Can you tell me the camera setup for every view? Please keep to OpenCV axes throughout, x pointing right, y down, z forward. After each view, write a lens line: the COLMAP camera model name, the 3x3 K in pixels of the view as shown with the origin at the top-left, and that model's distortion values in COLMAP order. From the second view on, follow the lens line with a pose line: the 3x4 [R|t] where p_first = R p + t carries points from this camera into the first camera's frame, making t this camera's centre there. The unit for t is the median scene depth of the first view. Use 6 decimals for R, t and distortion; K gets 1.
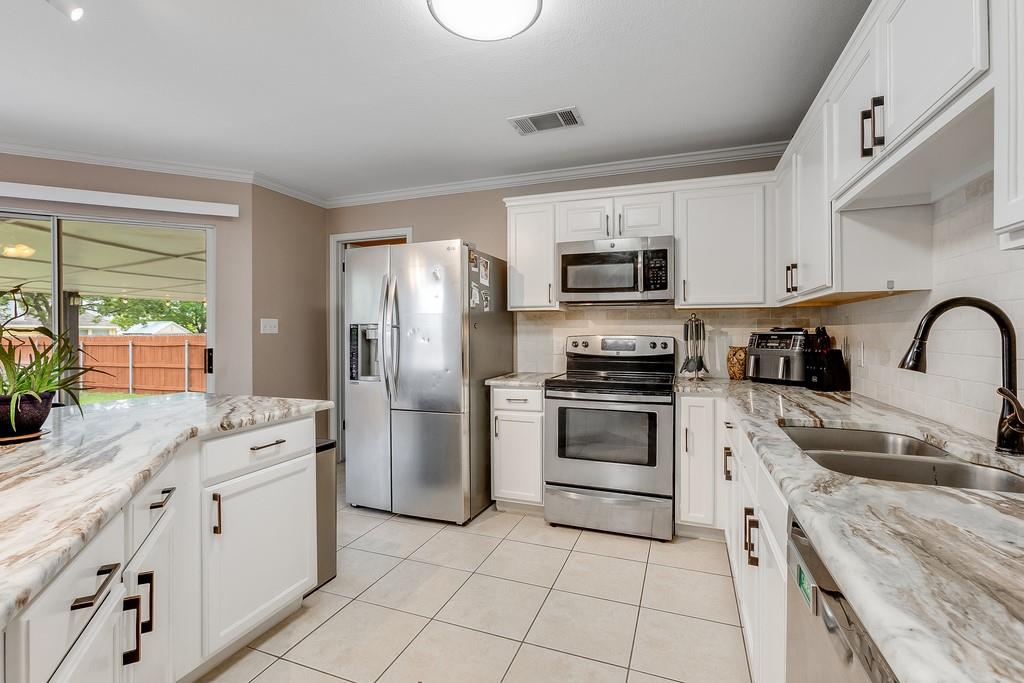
lens RADIAL K [[459.2, 0, 514.2], [0, 459.2, 338.8], [0, 0, 1]] dist [-0.001955, 0.000160]
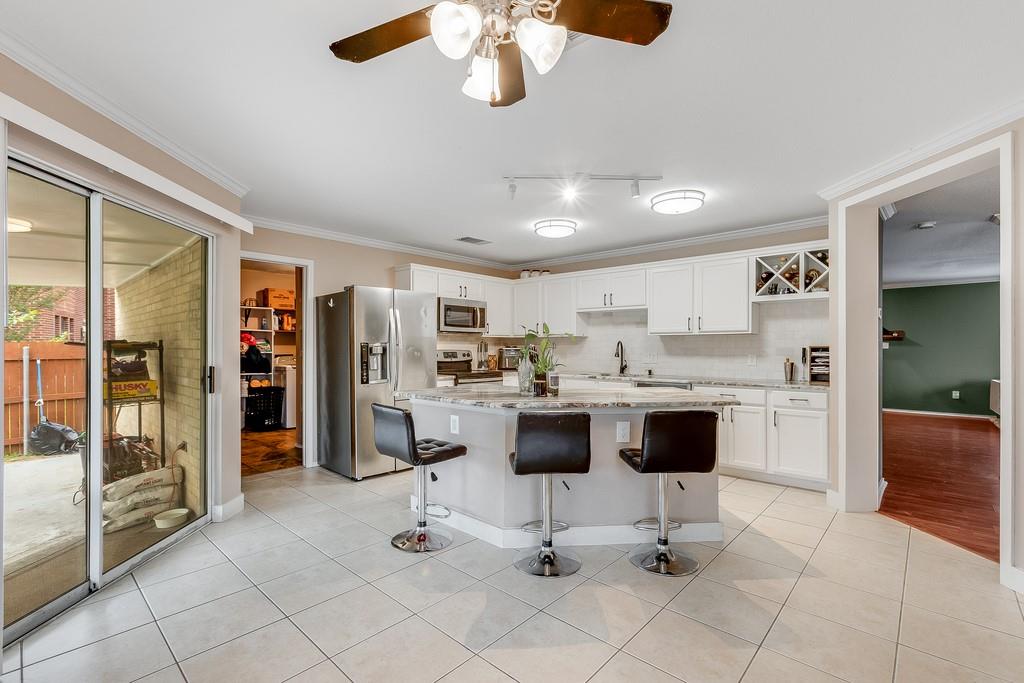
lens RADIAL K [[459.2, 0, 514.2], [0, 459.2, 338.8], [0, 0, 1]] dist [-0.001955, 0.000160]
pose [[0.374615, 0.020141, 0.926962, -1.525303], [0.004852, 0.999708, -0.023683, -0.008819], [-0.927168, 0.013370, 0.374408, 0.096181]]
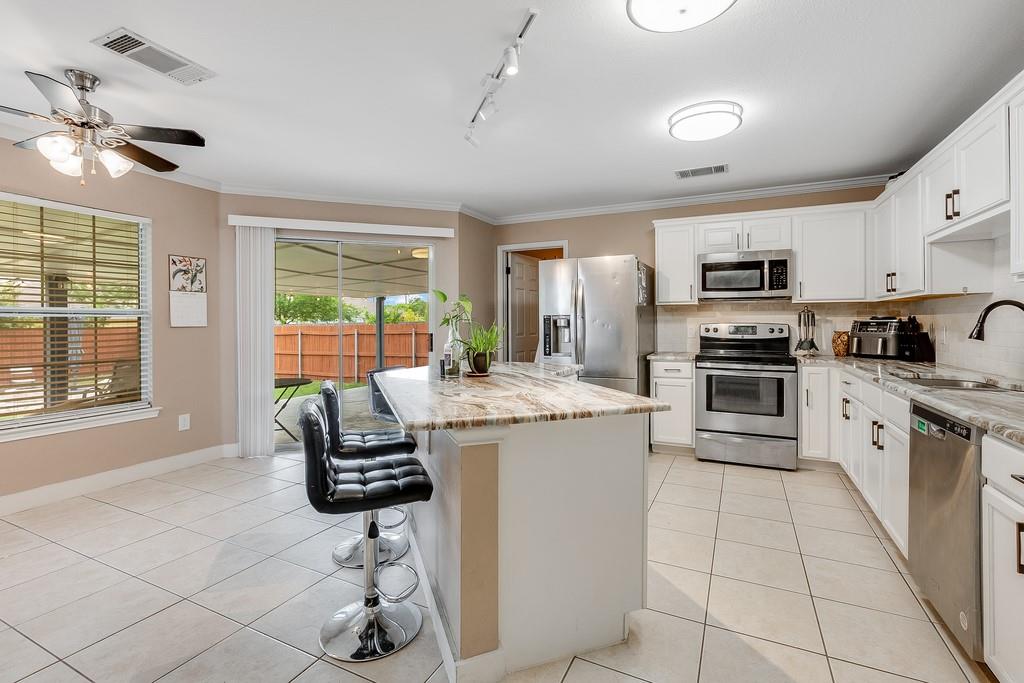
lens RADIAL K [[465.2, 0, 522.3], [0, 465.2, 328.1], [0, 0, 1]] dist [0.015217, -0.000108]
pose [[0.997006, -0.000877, -0.077325, -0.336286], [0.000675, 0.999996, -0.002641, 0.010867], [0.077327, 0.002580, 0.997002, -0.431339]]
